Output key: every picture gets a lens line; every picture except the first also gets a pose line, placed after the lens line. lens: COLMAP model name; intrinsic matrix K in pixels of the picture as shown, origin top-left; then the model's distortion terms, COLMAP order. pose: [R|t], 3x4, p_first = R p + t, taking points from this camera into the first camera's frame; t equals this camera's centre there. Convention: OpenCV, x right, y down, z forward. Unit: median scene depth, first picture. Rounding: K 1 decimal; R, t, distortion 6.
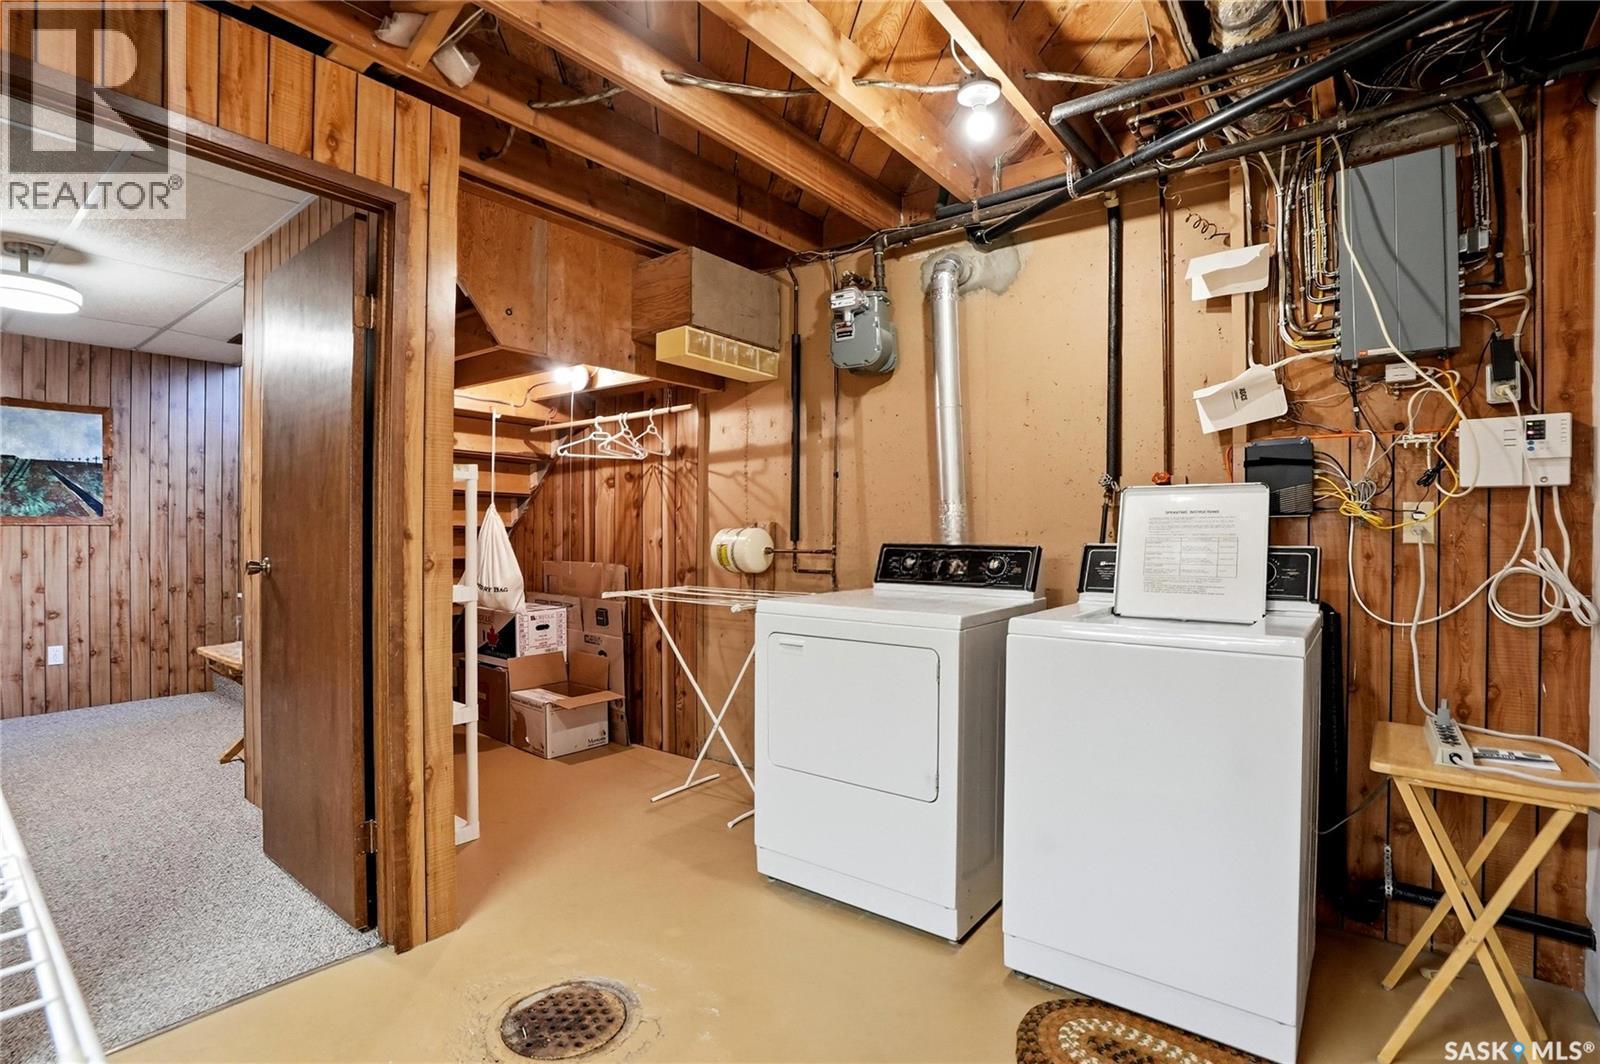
lens RADIAL K [[762.4, 0, 807.1], [0, 762.4, 534.1], [0, 0, 1]] dist [-0.026411, 0.002889]
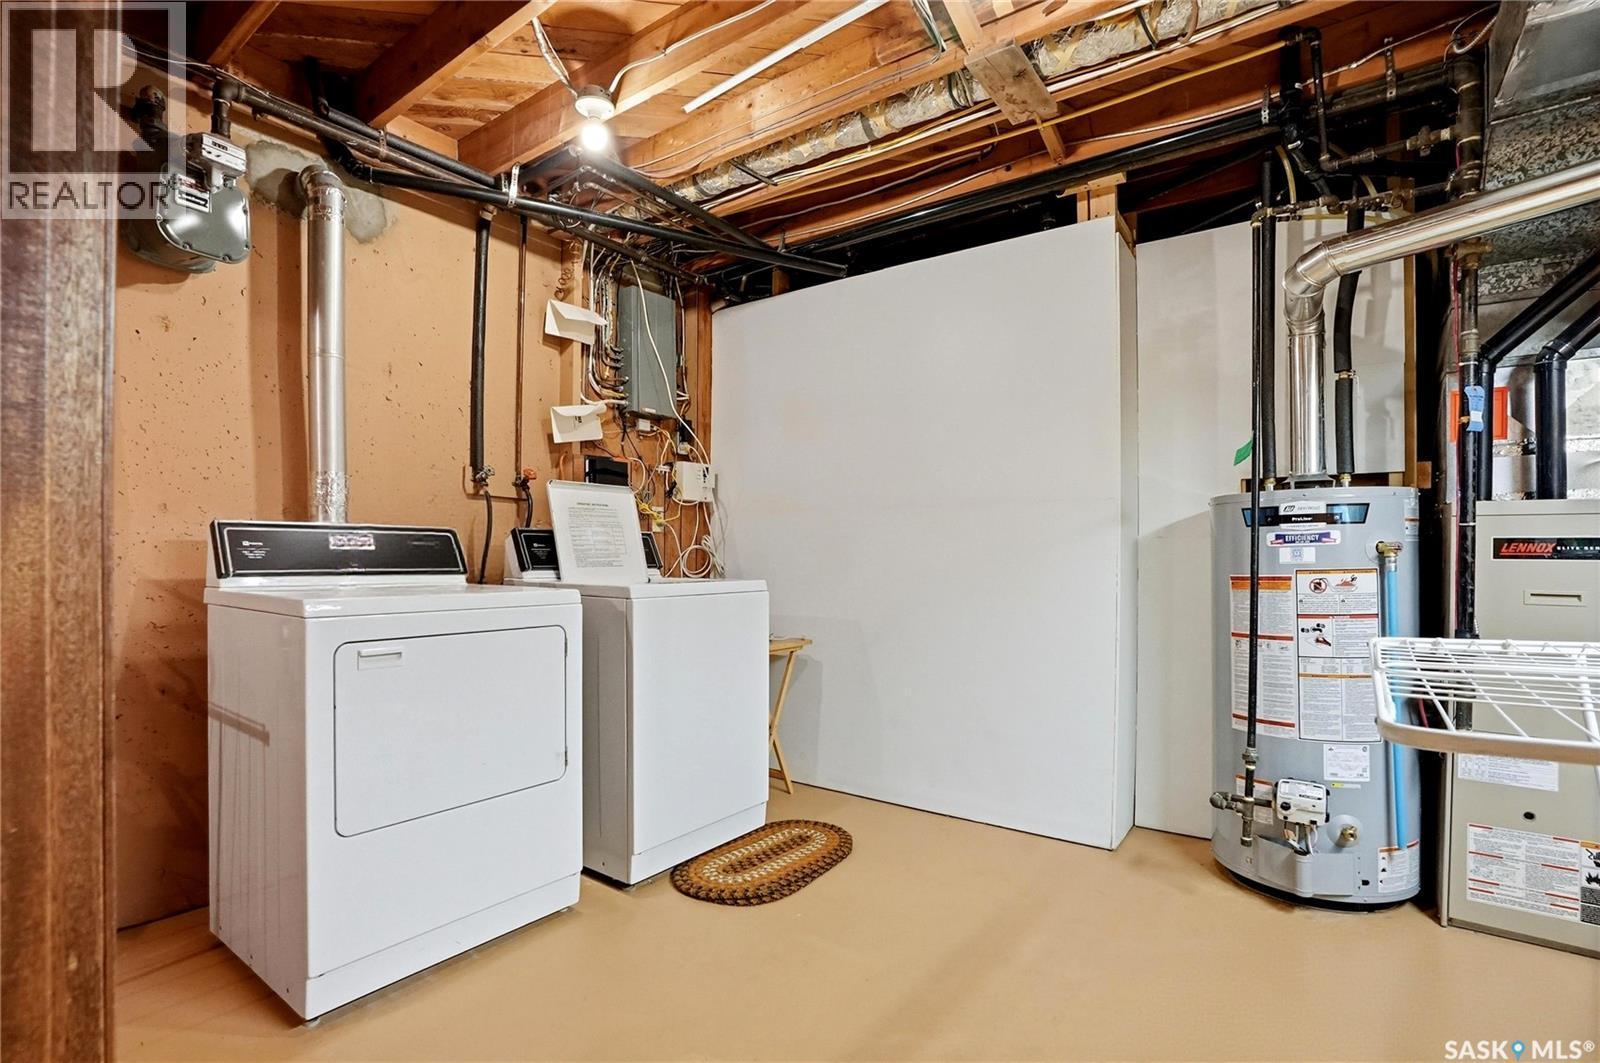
lens RADIAL K [[762.4, 0, 800.6], [0, 762.4, 547.2], [0, 0, 1]] dist [-0.026411, 0.002889]
pose [[-0.013370, 0.006017, 0.999893, -0.791510], [0.000430, 0.999982, -0.006011, 0.051309], [-0.999911, 0.000350, -0.013373, 0.653366]]
